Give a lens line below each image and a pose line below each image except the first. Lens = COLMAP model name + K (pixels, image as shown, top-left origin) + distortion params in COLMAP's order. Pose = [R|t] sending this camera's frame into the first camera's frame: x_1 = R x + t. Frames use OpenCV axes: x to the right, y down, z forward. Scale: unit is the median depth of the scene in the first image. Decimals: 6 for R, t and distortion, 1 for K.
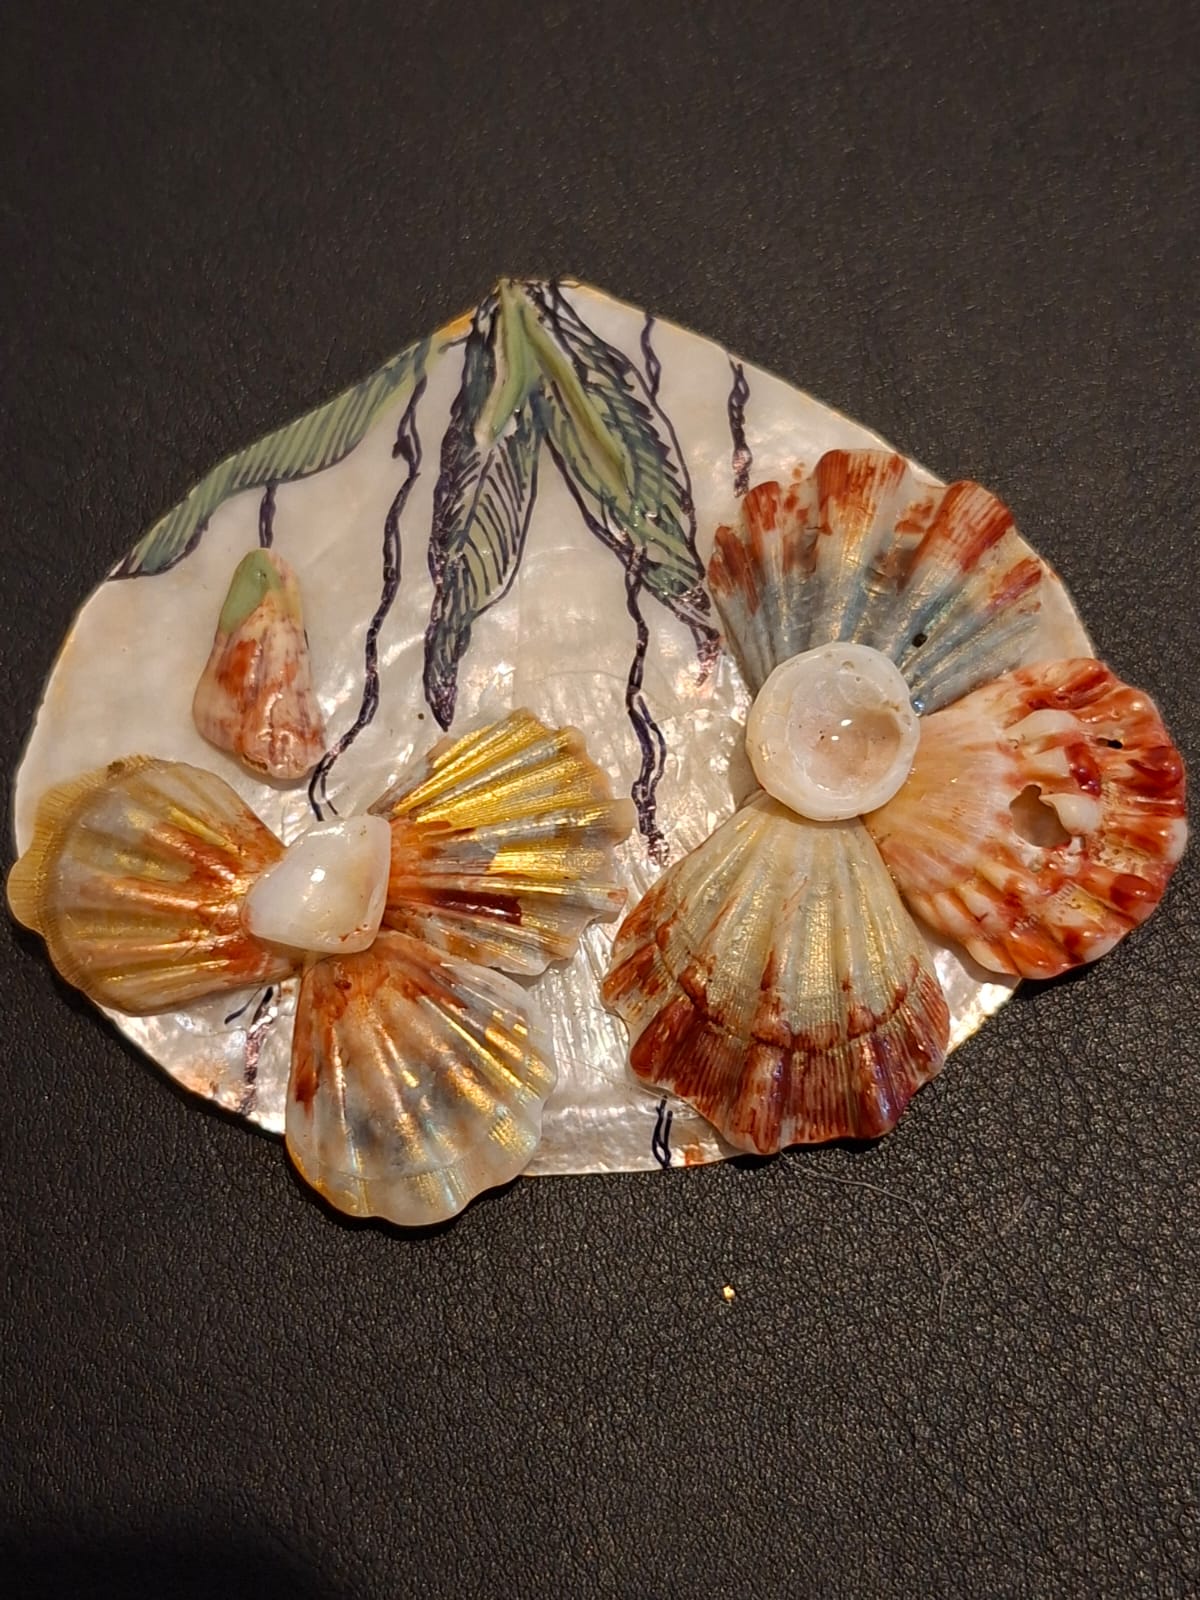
lens RADIAL K [[2354.1, 0, 589.2], [0, 2354.1, 799.6], [0, 0, 1]] dist [-0.017498, 0.000000]
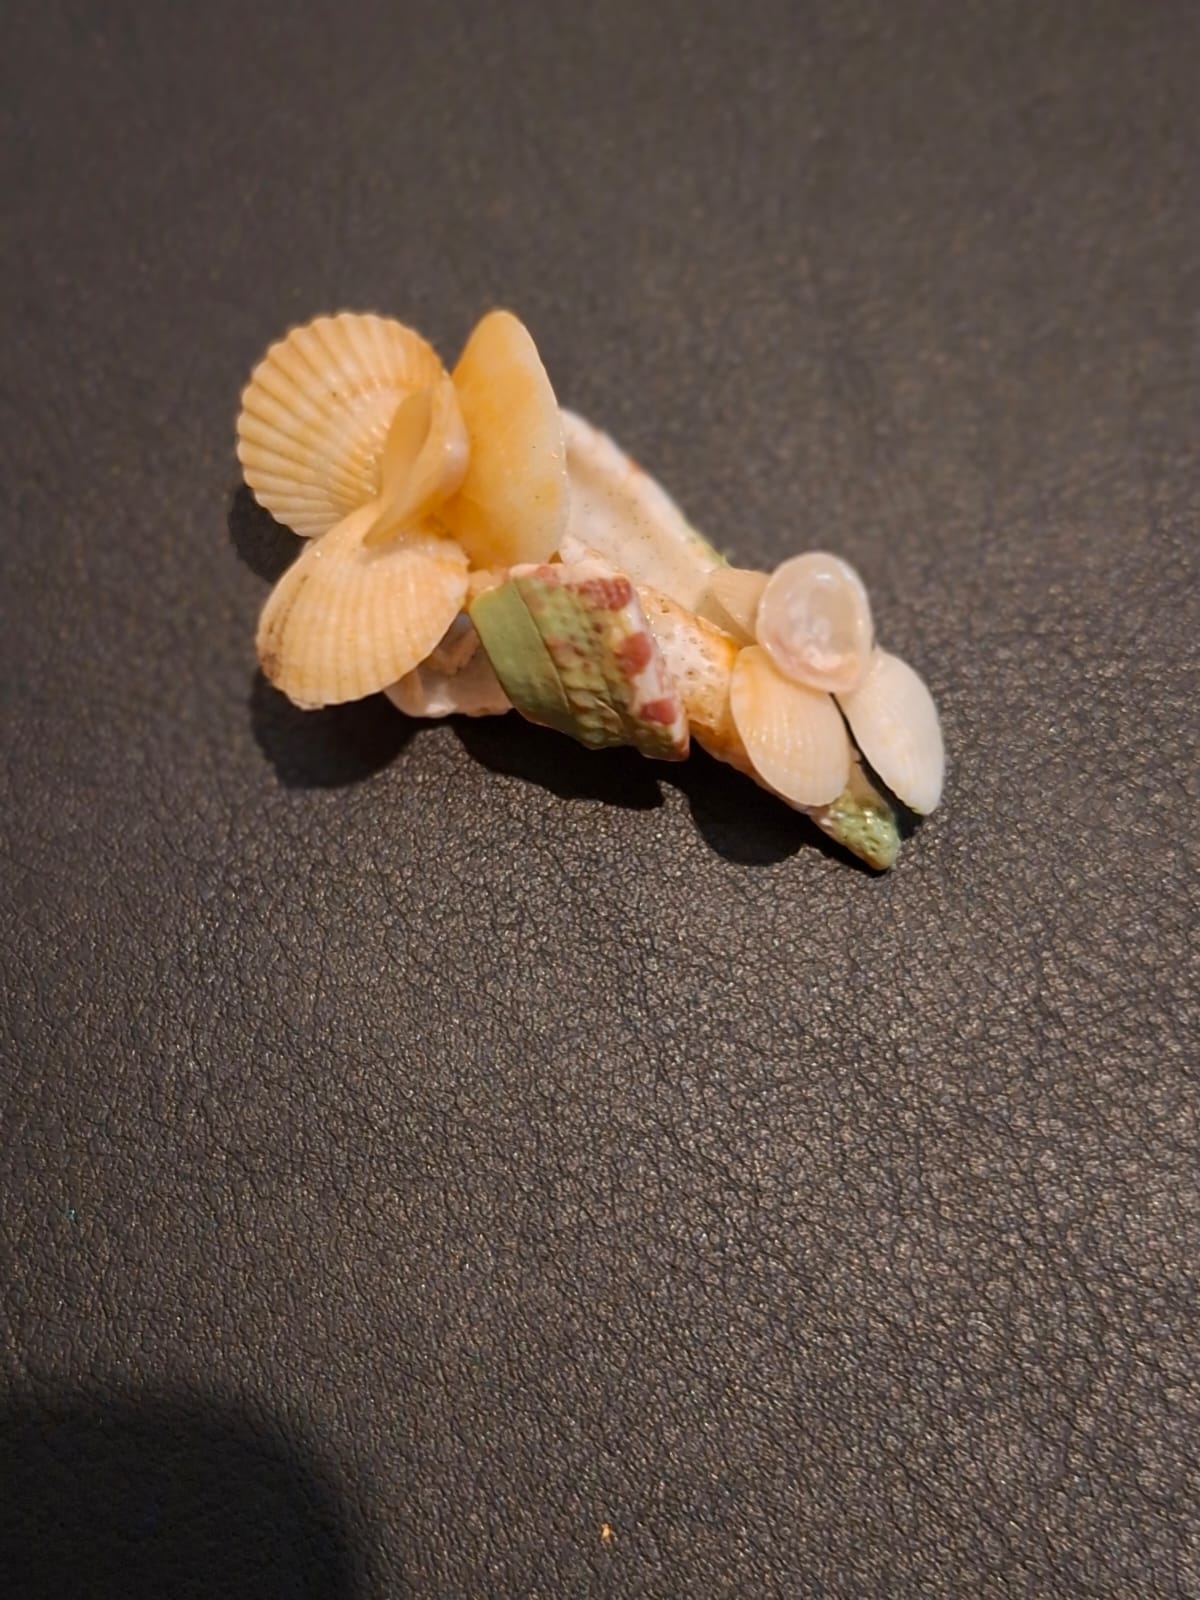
lens RADIAL K [[2354.1, 0, 603.3], [0, 2354.1, 798.8], [0, 0, 1]] dist [-0.017498, 0.000000]
pose [[0.999614, 0.008786, 0.026368, 0.016684], [-0.009077, 0.999899, 0.010946, -0.057449], [-0.026269, -0.011182, 0.999592, 0.193741]]
